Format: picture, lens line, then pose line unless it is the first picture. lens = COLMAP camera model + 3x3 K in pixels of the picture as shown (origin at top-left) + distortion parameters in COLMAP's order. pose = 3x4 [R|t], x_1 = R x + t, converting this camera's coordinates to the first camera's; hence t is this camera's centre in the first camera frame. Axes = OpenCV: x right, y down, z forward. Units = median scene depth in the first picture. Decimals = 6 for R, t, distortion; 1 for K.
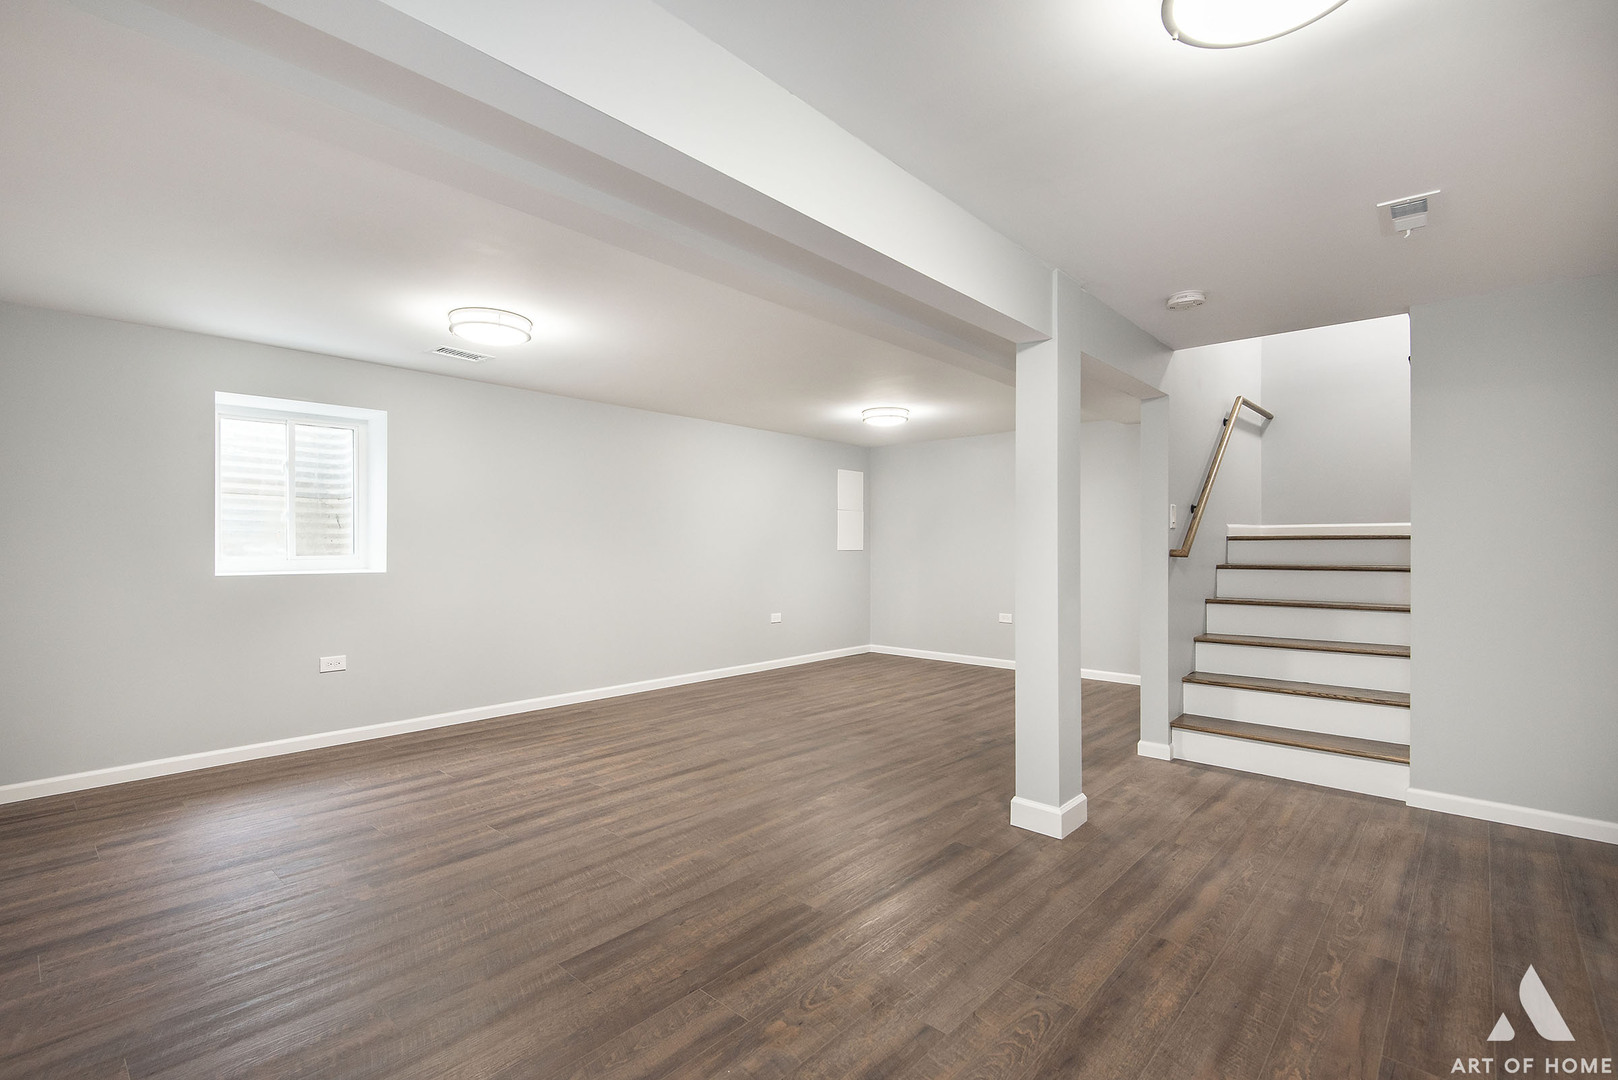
lens RADIAL K [[734.4, 0, 811.1], [0, 734.4, 539.2], [0, 0, 1]] dist [0.023839, -0.009739]
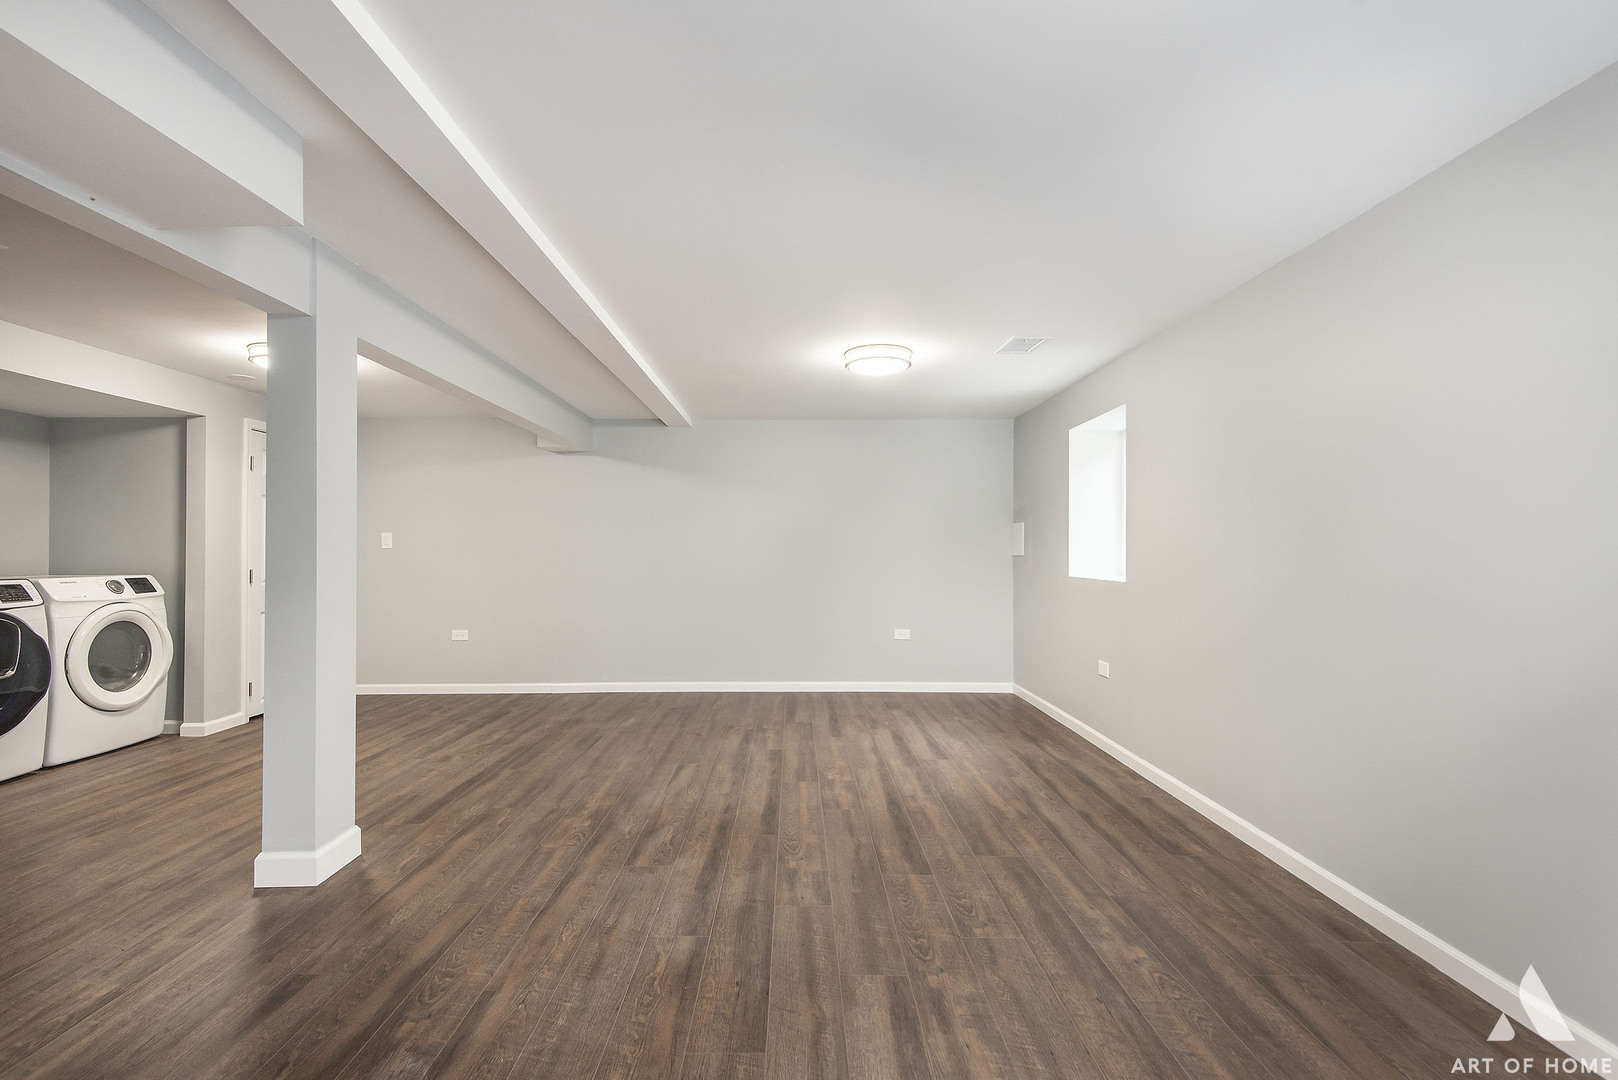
lens RADIAL K [[734.4, 0, 774.9], [0, 734.4, 546.1], [0, 0, 1]] dist [0.023839, -0.009739]
pose [[-0.760908, -0.008239, -0.648808, 0.434571], [-0.000323, 0.999924, -0.012320, 0.016714], [0.648860, -0.009165, -0.760853, 1.847950]]
